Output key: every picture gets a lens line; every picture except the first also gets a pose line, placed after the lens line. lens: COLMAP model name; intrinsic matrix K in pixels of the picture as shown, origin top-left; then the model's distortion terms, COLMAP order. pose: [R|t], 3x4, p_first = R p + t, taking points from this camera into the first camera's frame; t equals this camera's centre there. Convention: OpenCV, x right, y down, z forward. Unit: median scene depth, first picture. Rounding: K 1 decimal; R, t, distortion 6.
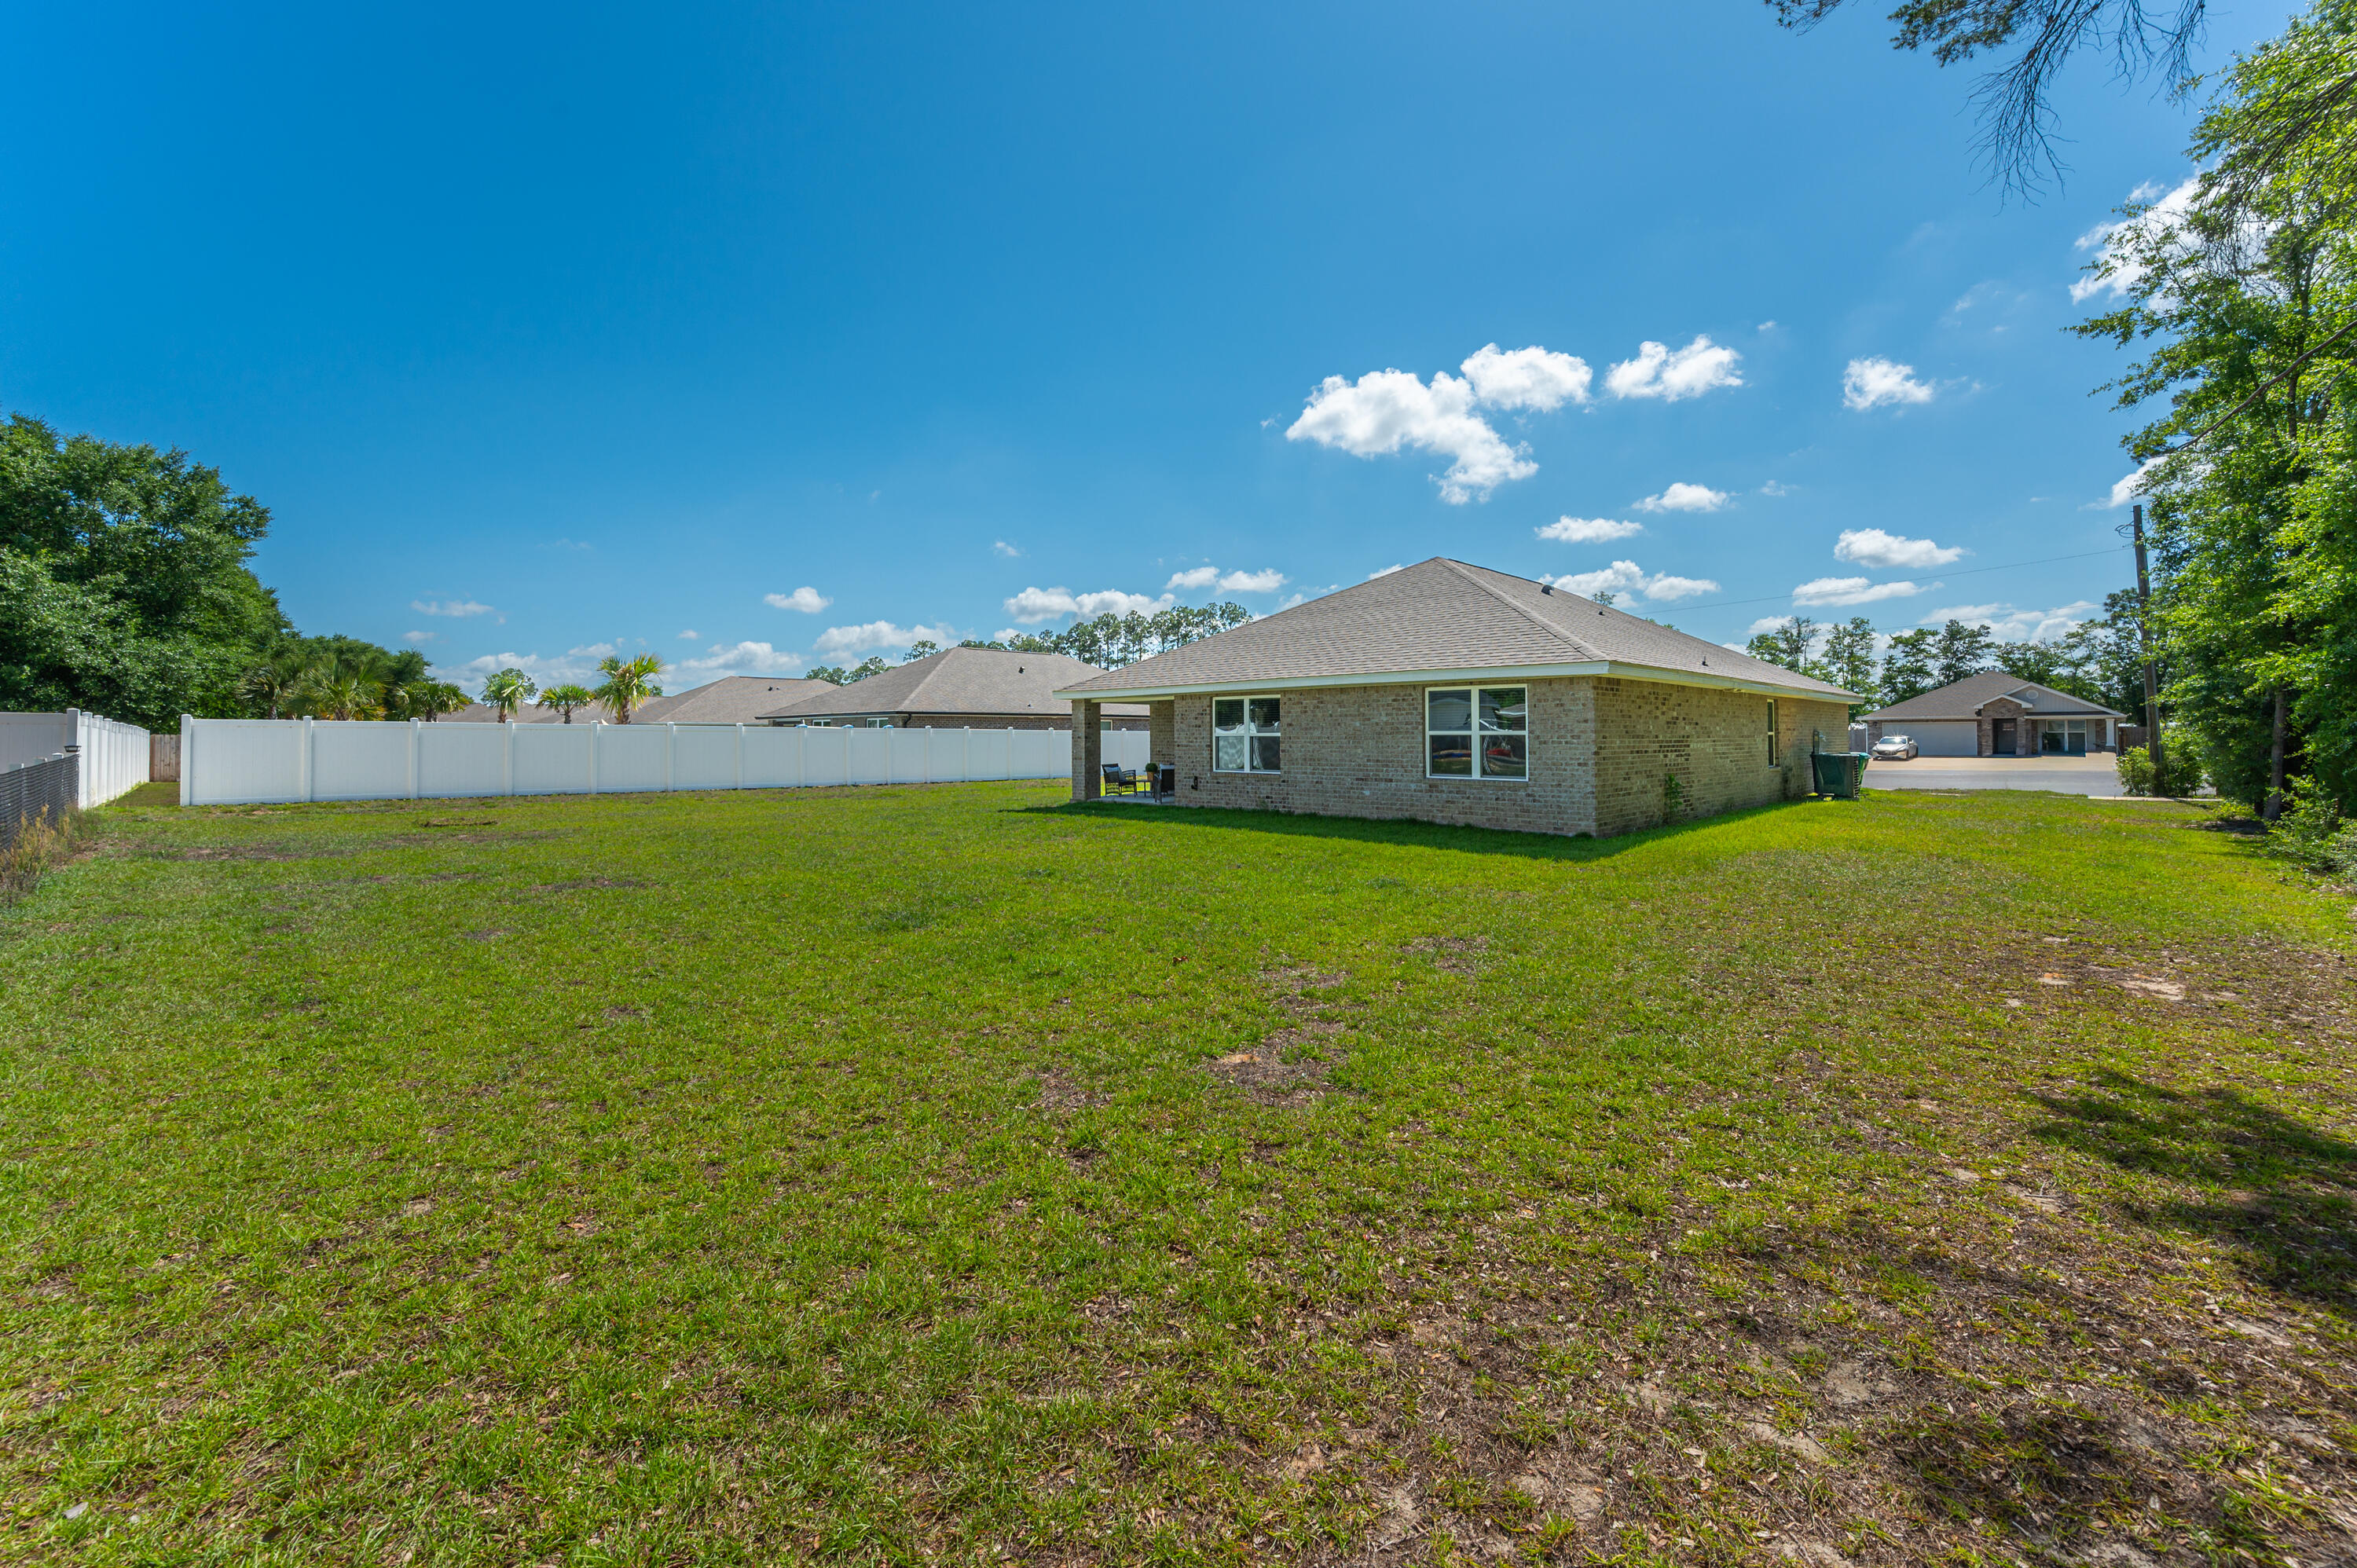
lens RADIAL K [[934.4, 0, 1235.6], [0, 934.4, 739.0], [0, 0, 1]] dist [0.005771, 0.000172]
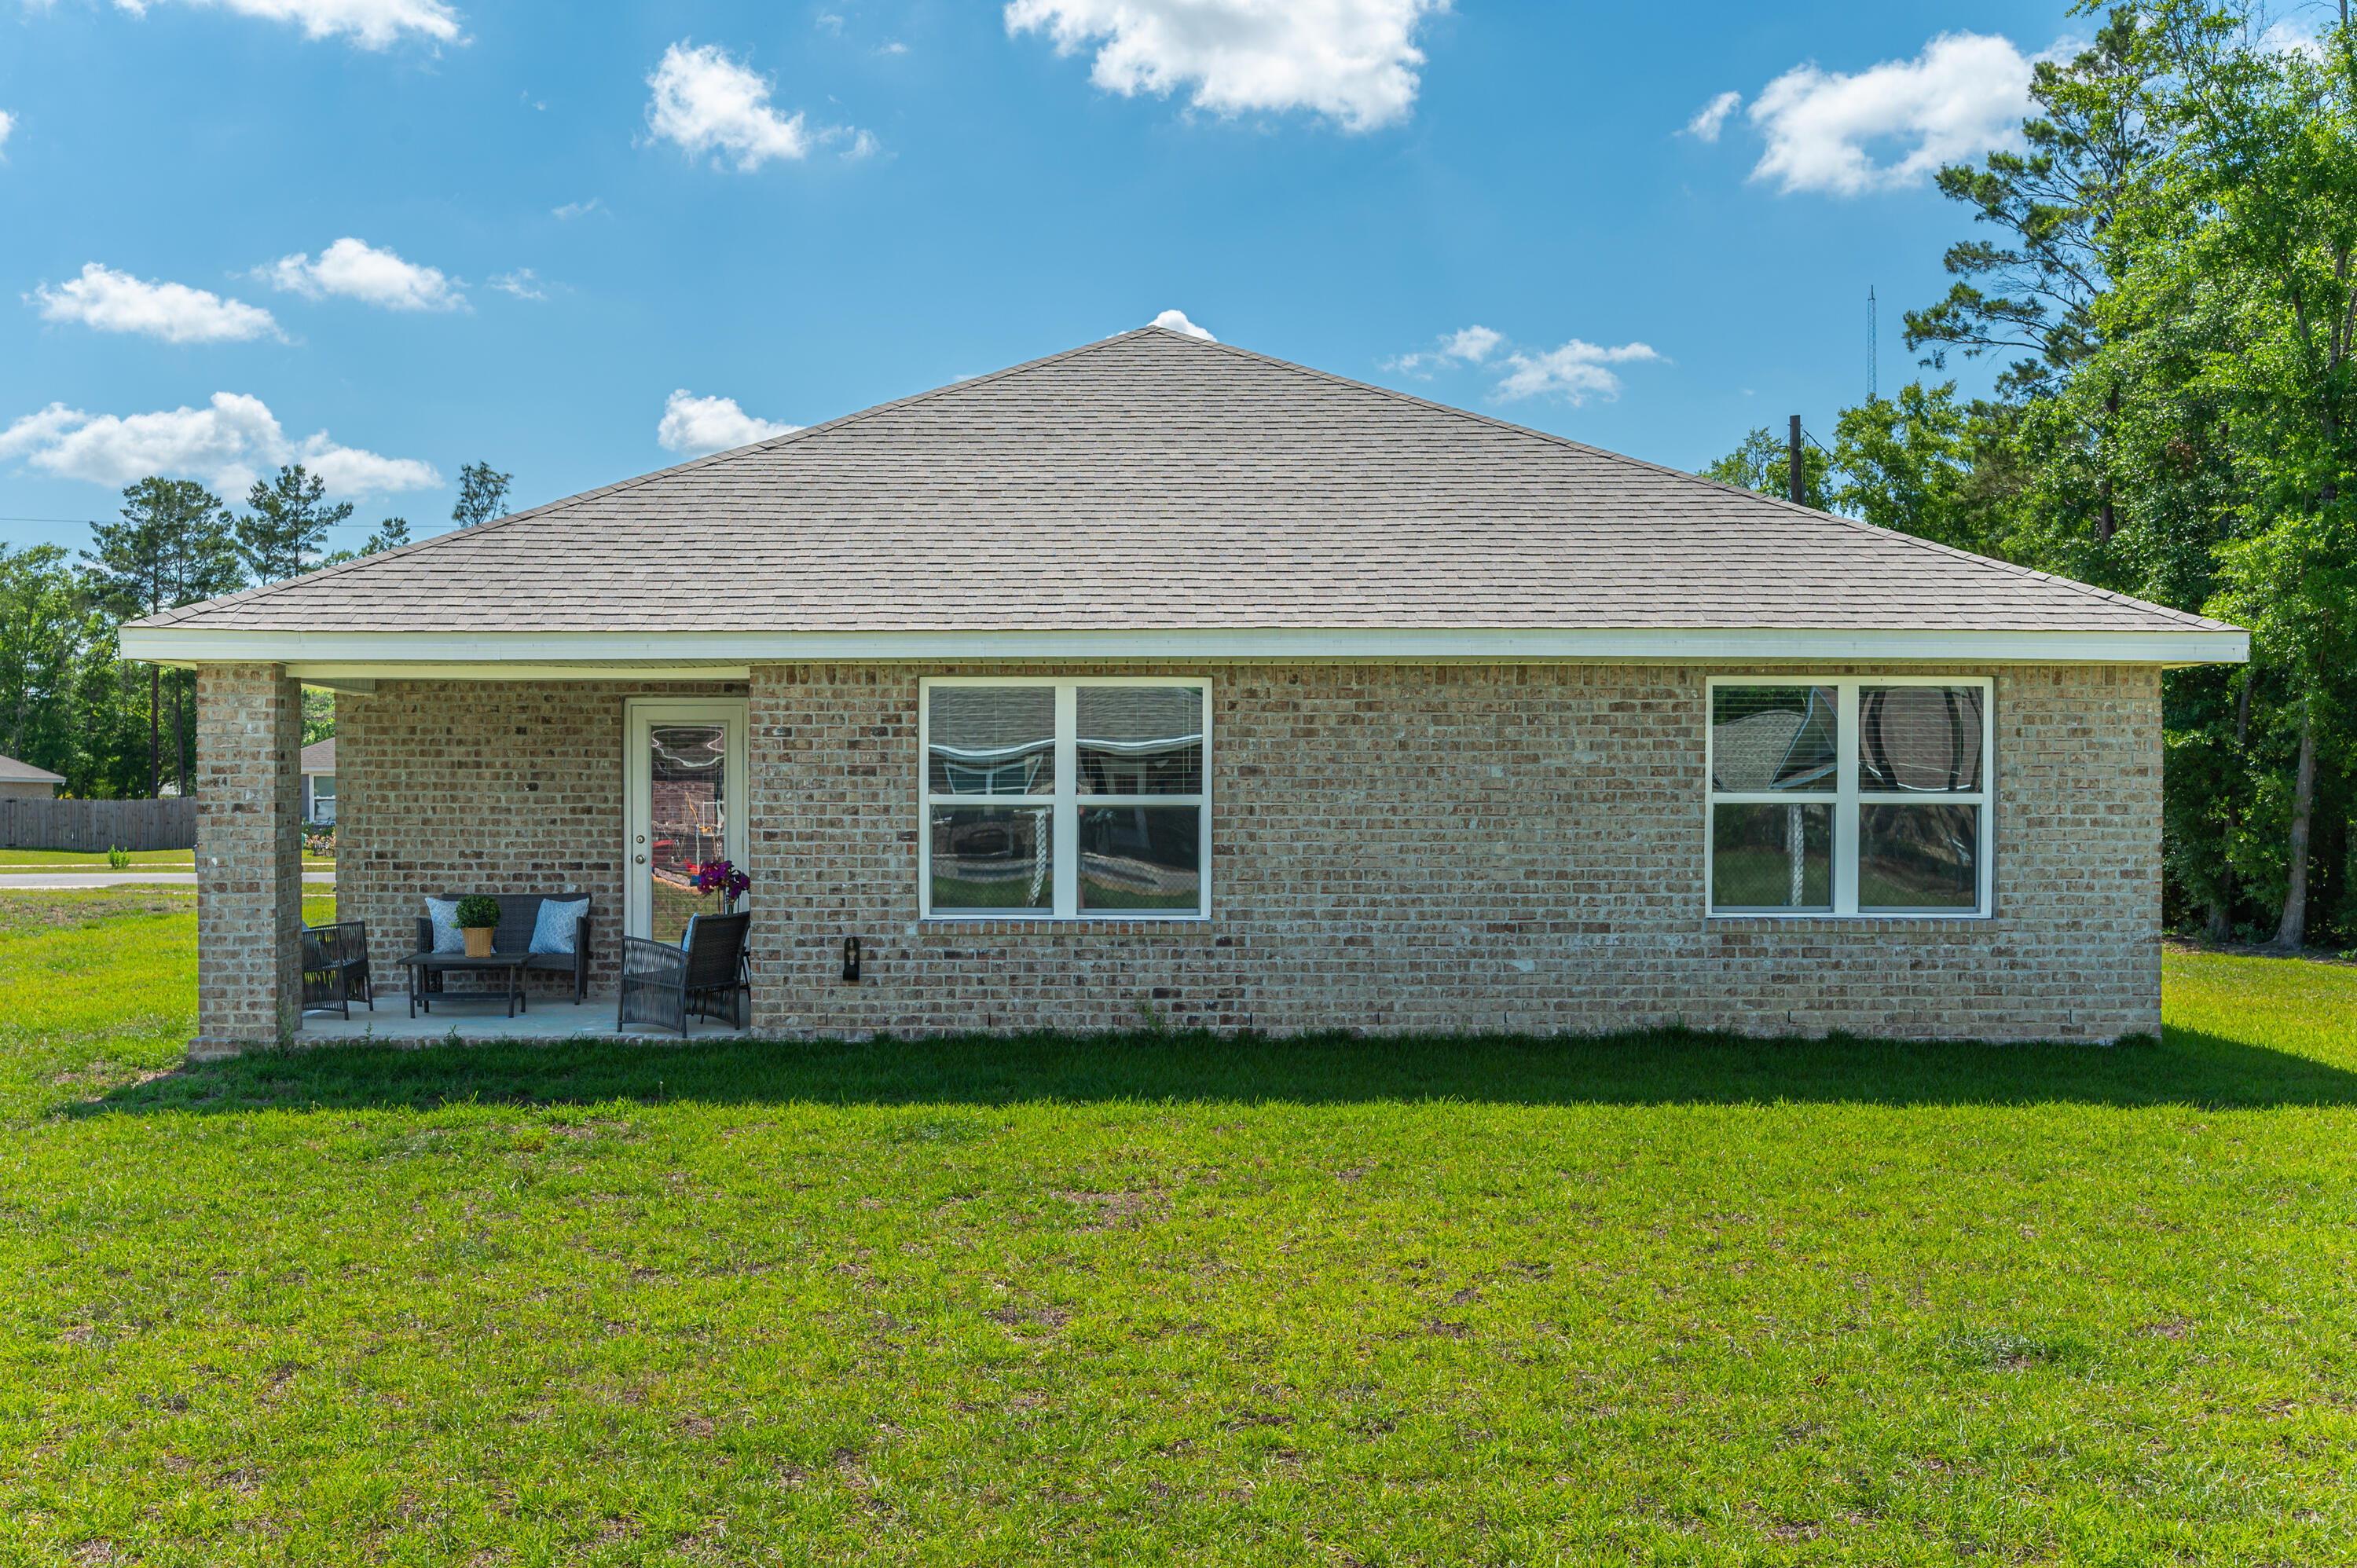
lens RADIAL K [[2261.9, 0, 1180.2], [0, 2261.9, 785.2], [0, 0, 1]] dist [-0.062752, 0.000000]
pose [[0.735406, 0.008674, 0.677572, -0.535899], [0.000112, 0.999916, -0.012922, 0.000218], [-0.677627, 0.009579, 0.735343, 0.458759]]
